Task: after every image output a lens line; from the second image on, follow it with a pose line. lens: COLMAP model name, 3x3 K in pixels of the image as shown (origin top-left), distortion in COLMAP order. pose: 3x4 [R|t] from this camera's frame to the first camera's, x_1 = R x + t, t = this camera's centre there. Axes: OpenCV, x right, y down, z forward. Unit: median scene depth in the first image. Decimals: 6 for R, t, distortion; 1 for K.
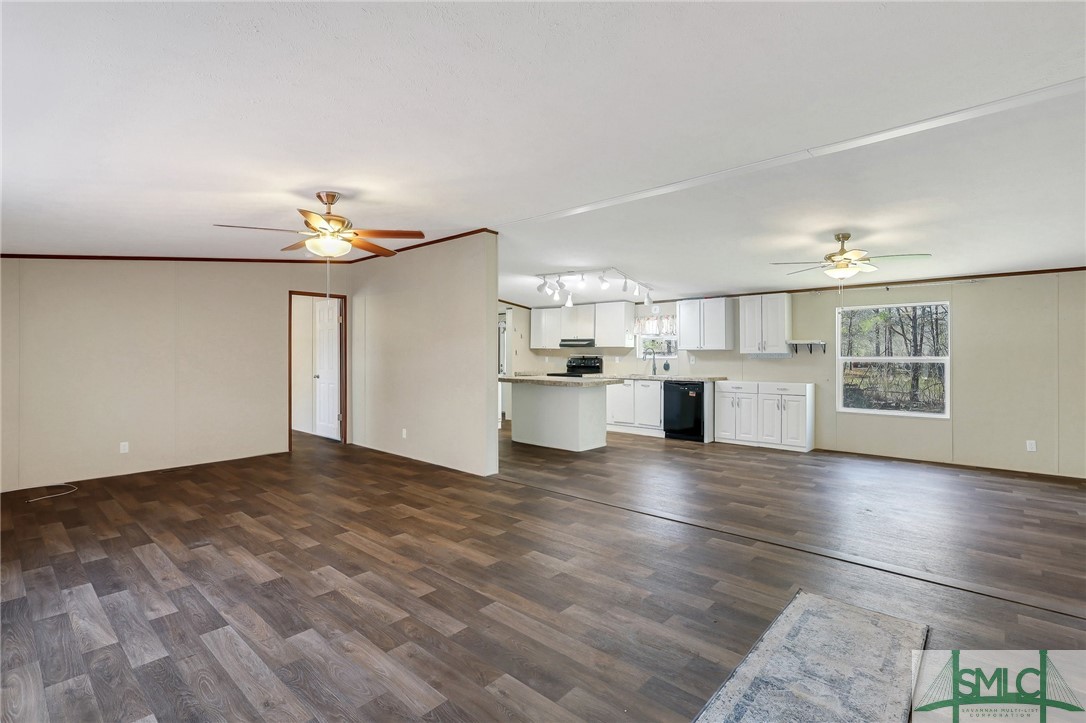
lens RADIAL K [[510.9, 0, 550.8], [0, 510.9, 357.1], [0, 0, 1]] dist [0.003967, 0.005798]
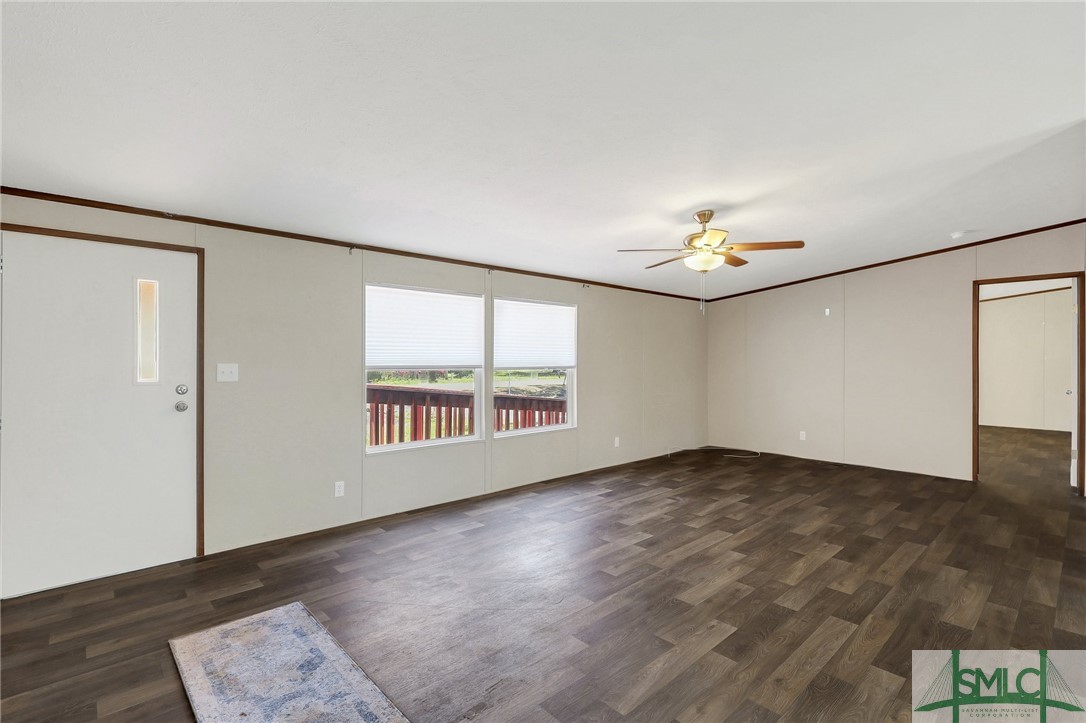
lens RADIAL K [[510.9, 0, 521.6], [0, 510.9, 365.4], [0, 0, 1]] dist [0.003967, 0.005798]
pose [[-0.120232, 0.015265, -0.992628, 0.687181], [-0.008537, 0.999829, 0.016410, -0.007312], [0.992709, 0.010447, -0.120081, 0.728564]]
